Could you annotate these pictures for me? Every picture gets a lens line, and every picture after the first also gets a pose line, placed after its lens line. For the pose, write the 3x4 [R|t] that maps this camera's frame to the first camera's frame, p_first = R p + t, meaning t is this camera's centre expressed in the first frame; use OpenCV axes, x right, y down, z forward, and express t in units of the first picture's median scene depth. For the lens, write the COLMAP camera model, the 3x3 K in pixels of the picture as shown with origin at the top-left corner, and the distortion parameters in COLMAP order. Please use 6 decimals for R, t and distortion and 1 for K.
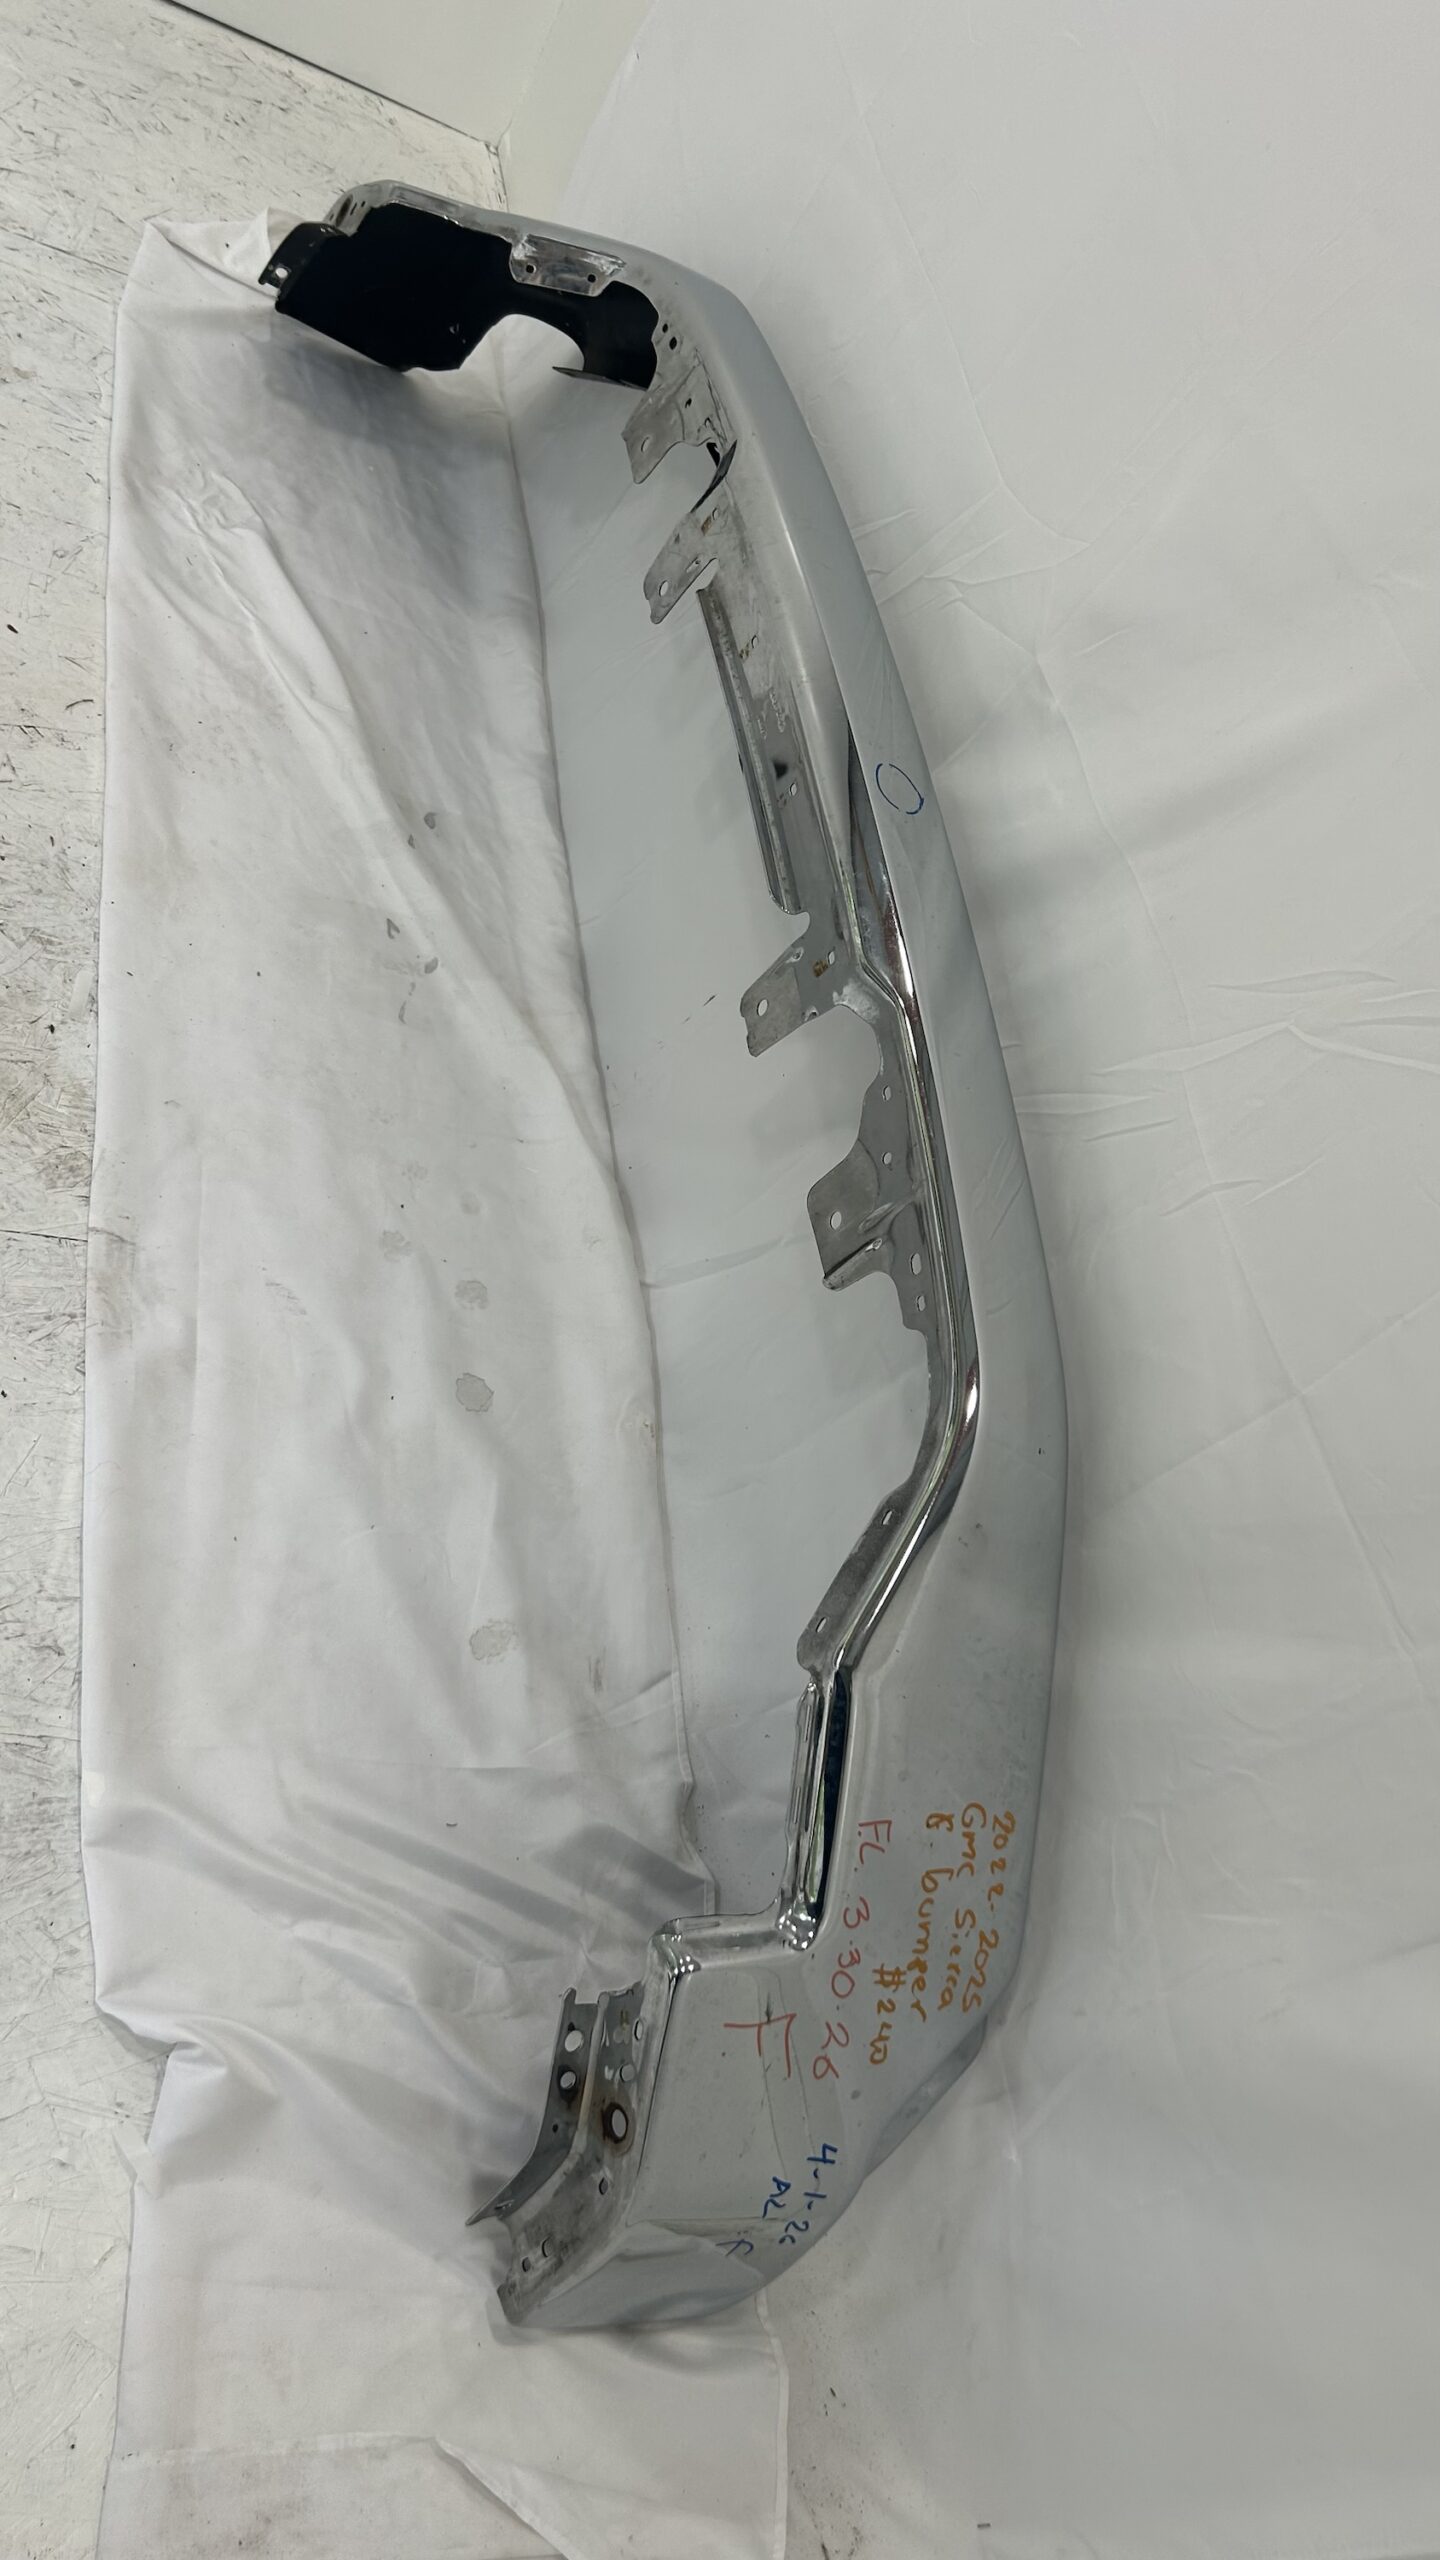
lens RADIAL K [[1921.4, 0, 729.3], [0, 1921.4, 1285.0], [0, 0, 1]] dist [0.032652, -0.039672]
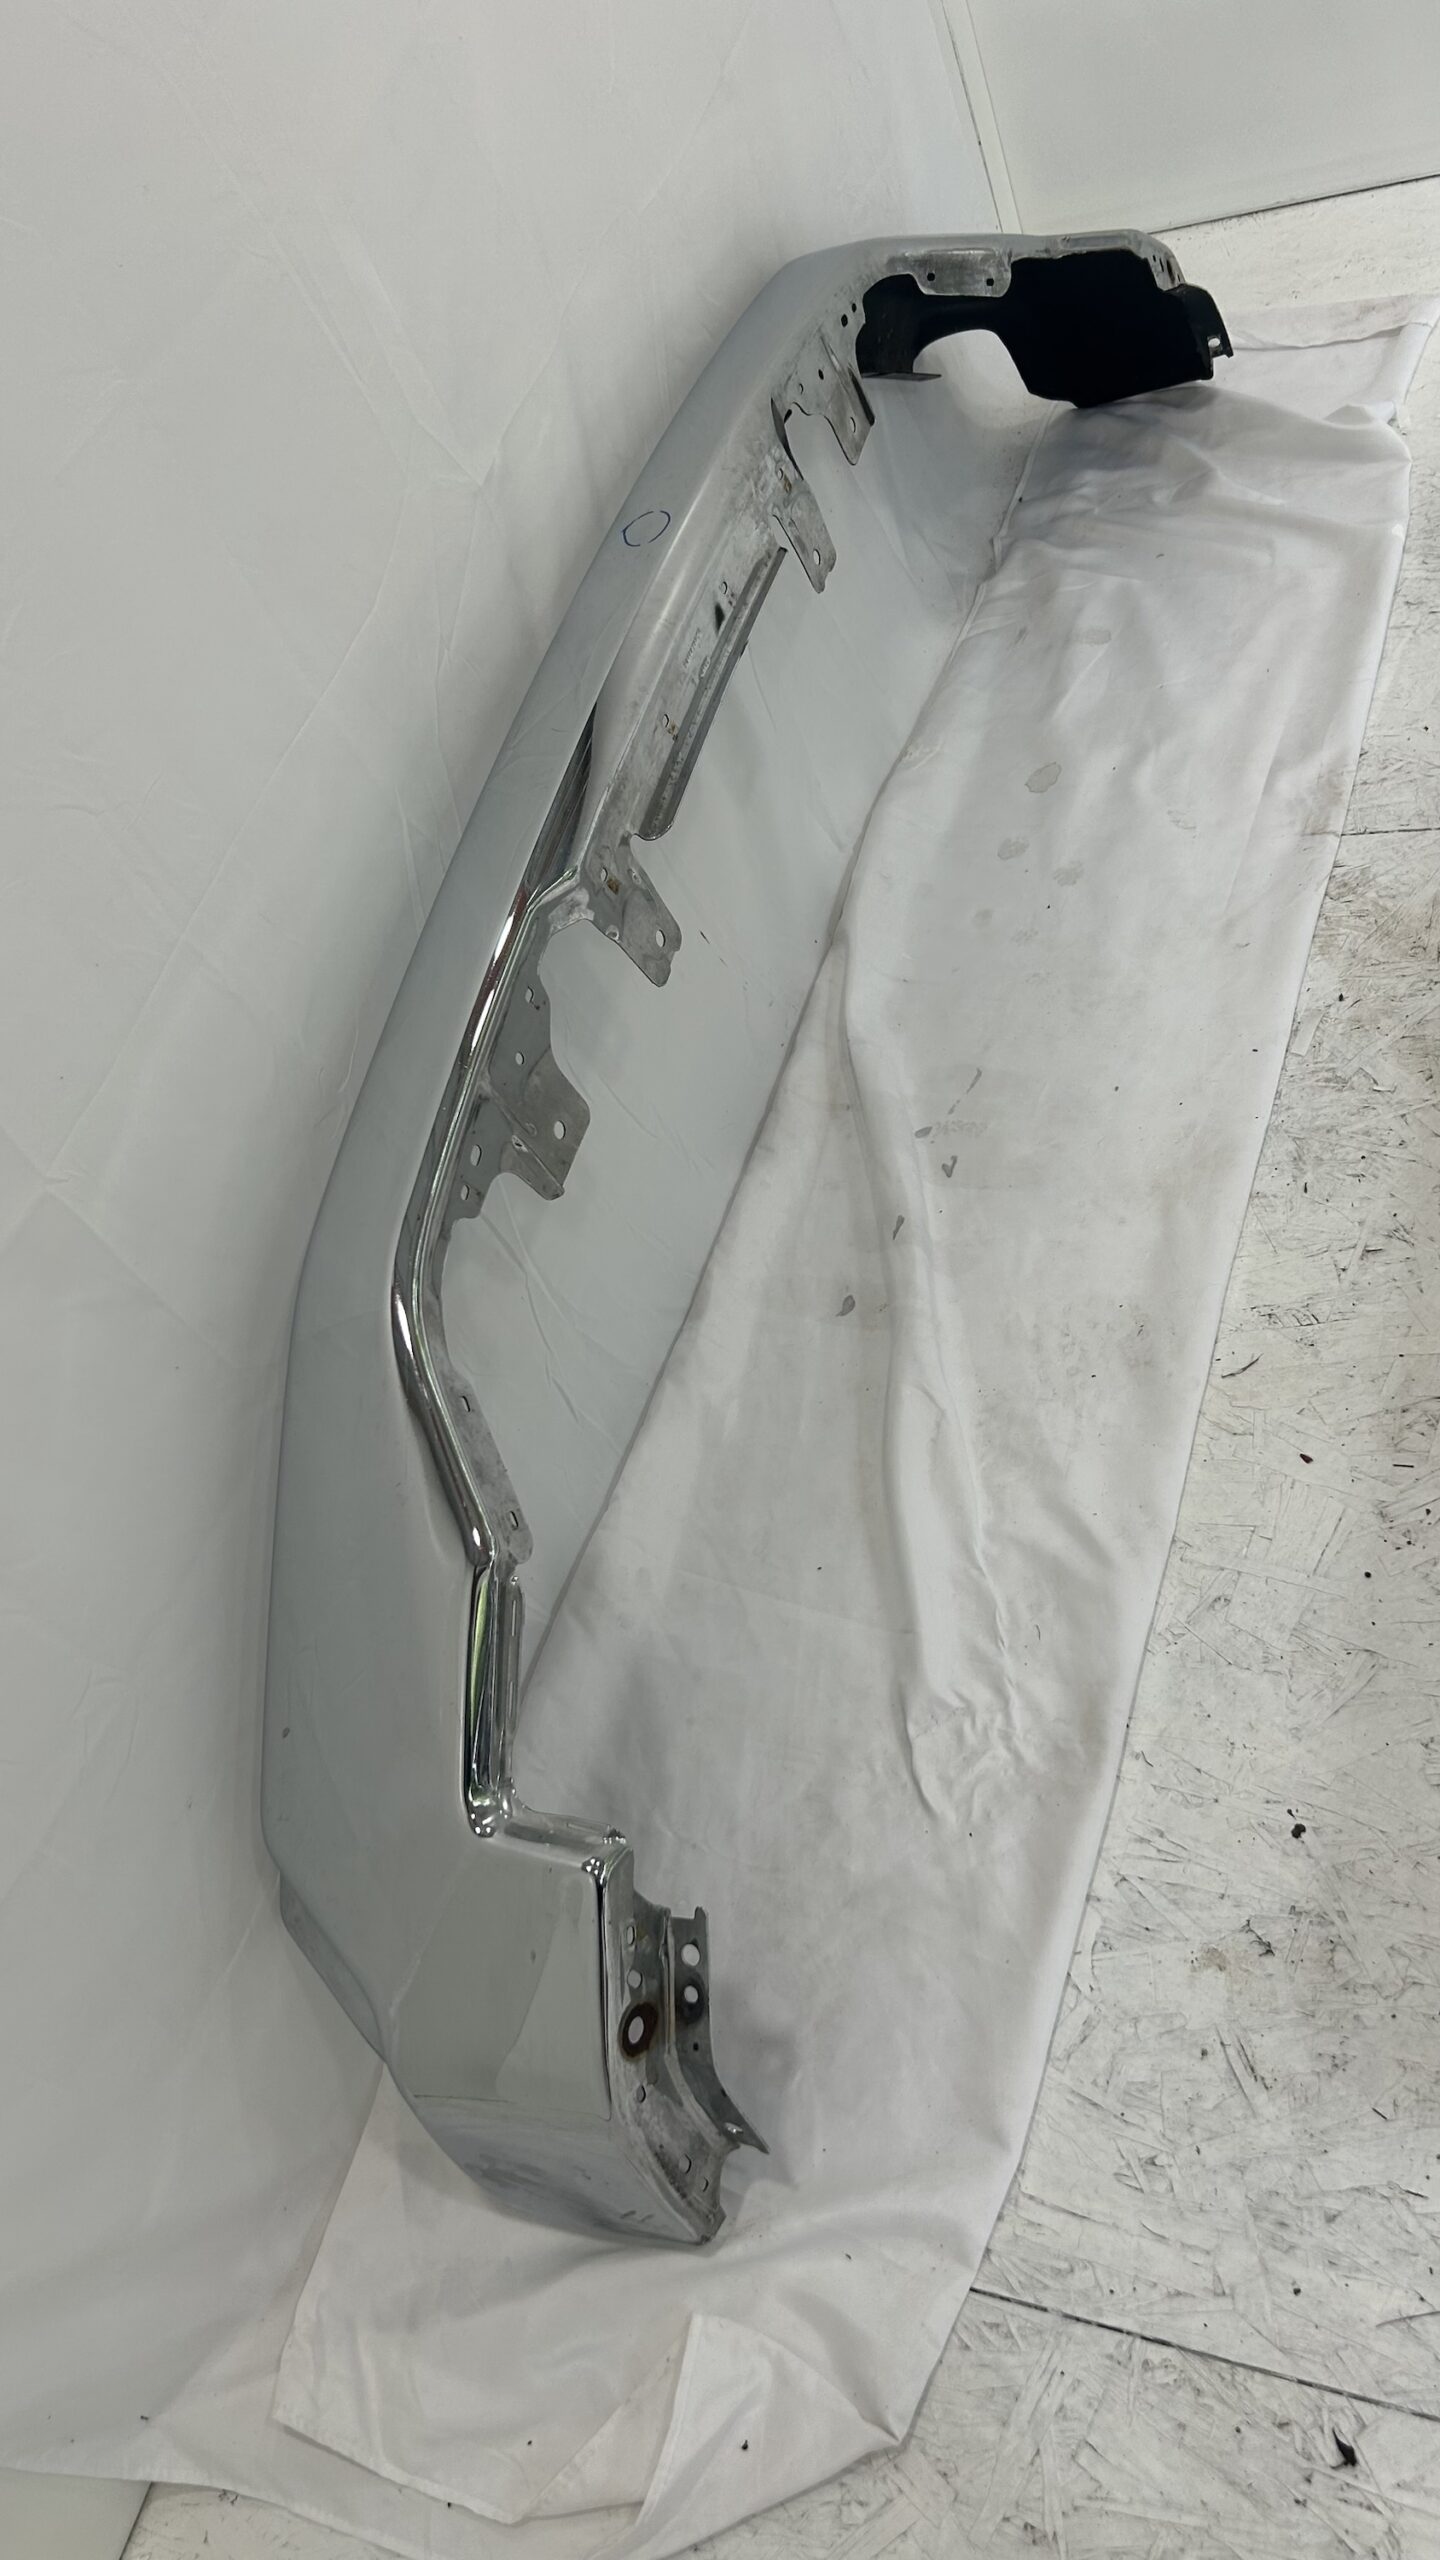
lens RADIAL K [[1921.4, 0, 720.5], [0, 1921.4, 1283.8], [0, 0, 1]] dist [0.032652, -0.039672]
pose [[-0.880032, -0.462599, 0.107452, -0.223421], [0.318060, -0.406072, 0.856705, -1.154787], [-0.352678, 0.788104, 0.504490, 0.667239]]
